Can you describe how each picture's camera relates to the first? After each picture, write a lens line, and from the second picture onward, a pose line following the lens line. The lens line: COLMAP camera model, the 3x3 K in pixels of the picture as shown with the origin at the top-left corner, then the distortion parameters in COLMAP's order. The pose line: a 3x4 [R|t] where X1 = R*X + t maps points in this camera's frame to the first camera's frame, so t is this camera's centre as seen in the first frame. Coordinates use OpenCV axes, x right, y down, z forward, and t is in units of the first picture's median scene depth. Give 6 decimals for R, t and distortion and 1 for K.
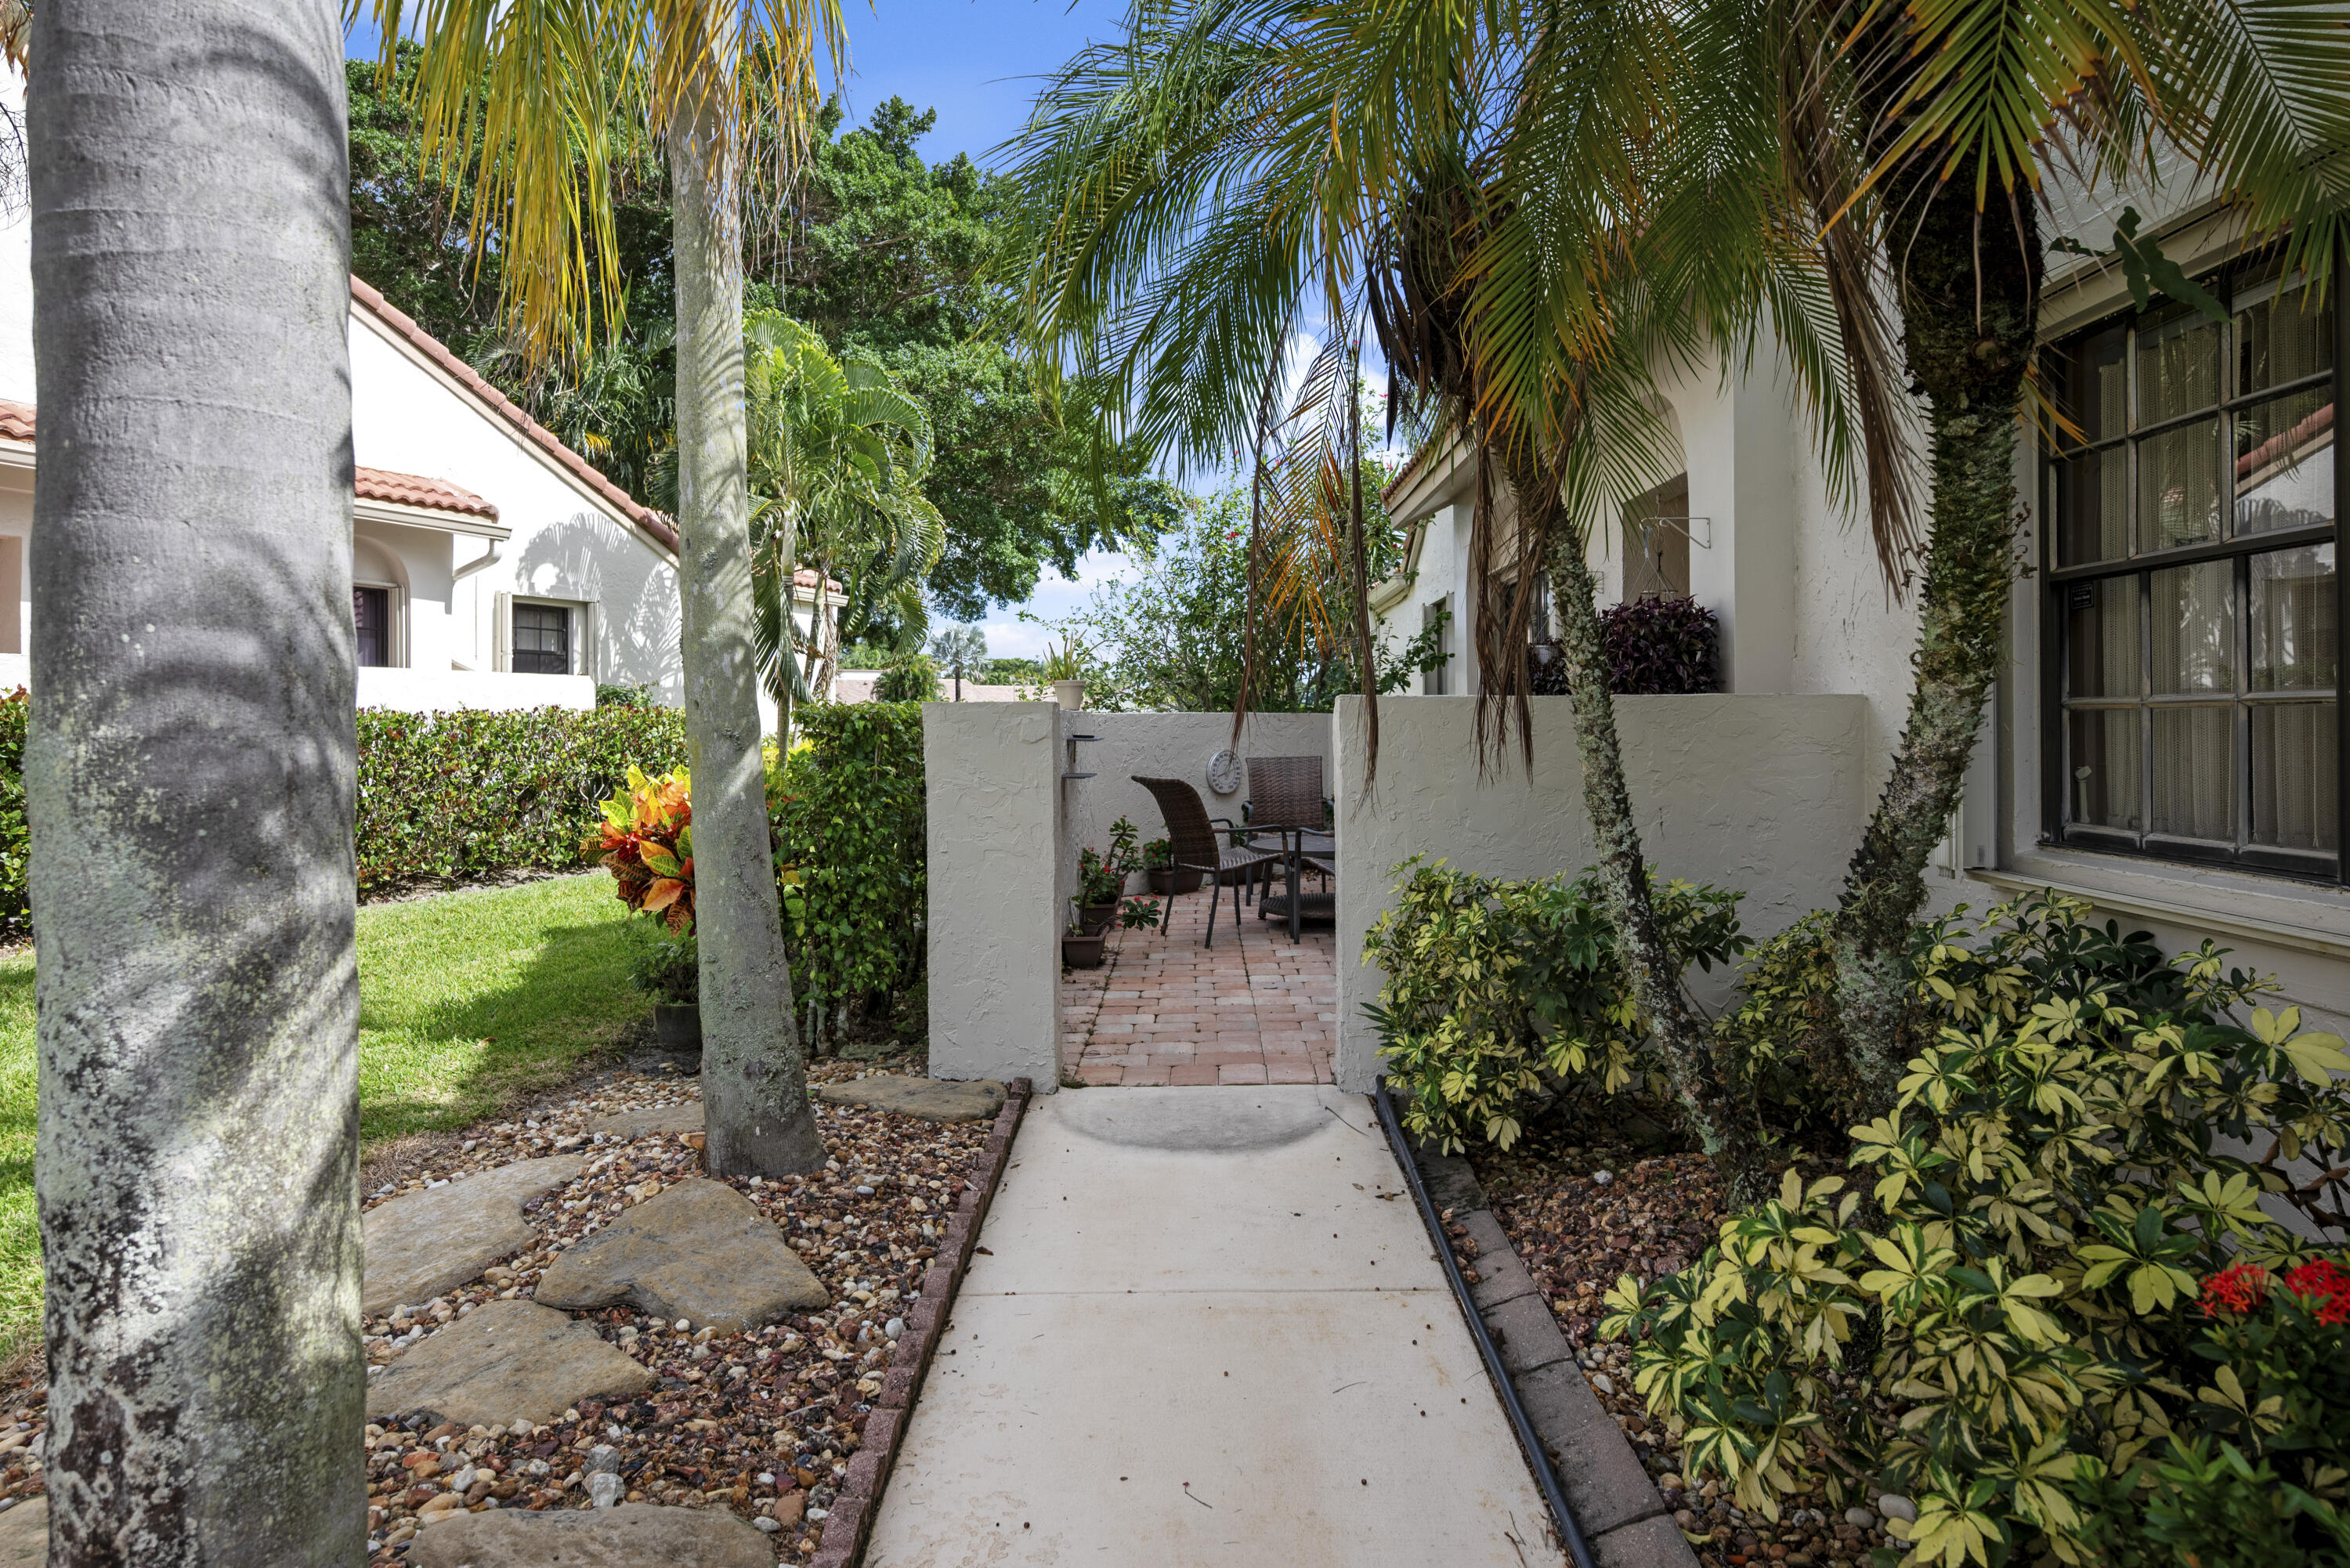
lens RADIAL K [[1285.8, 0, 1176.6], [0, 1285.8, 731.0], [0, 0, 1]] dist [0.000644, 0.000007]
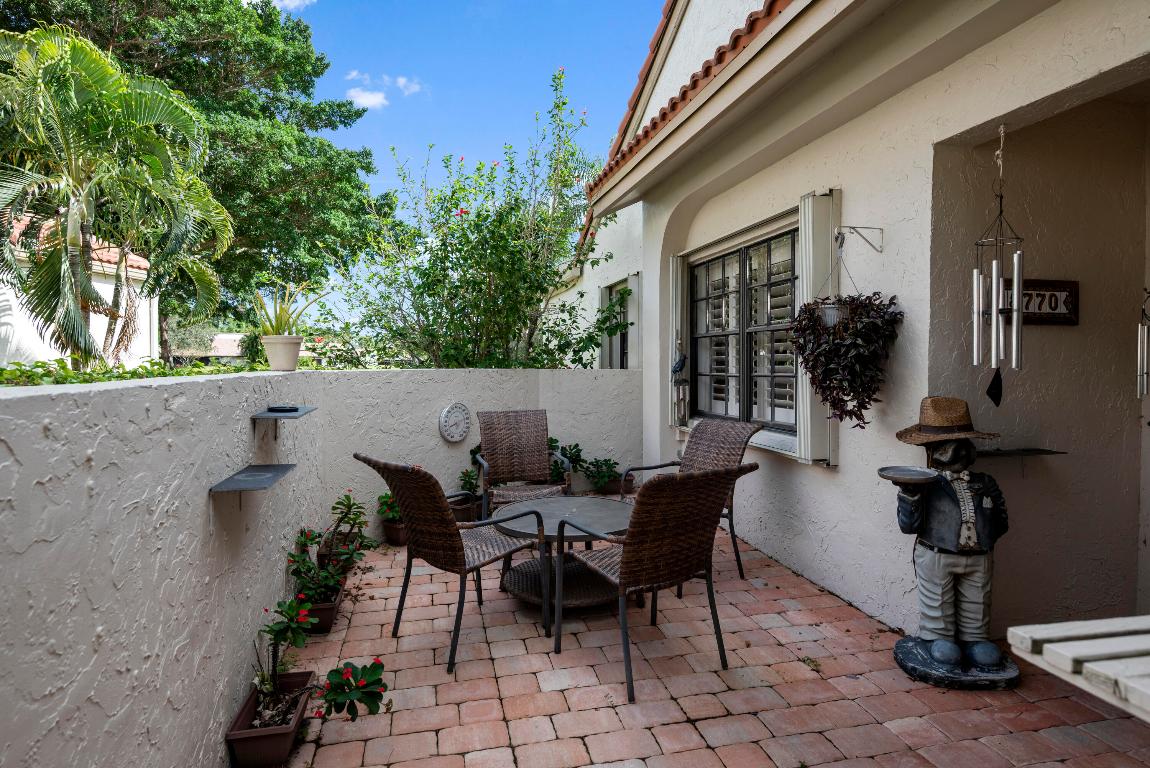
lens RADIAL K [[622.0, 0, 575.0], [0, 622.0, 384.0], [0, 0, 1]] dist [-0.019494, -0.000233]
pose [[0.967778, -0.004447, 0.251767, 0.001434], [-0.002621, 0.999612, 0.027729, -0.012559], [-0.251793, -0.027495, 0.967391, 0.341434]]
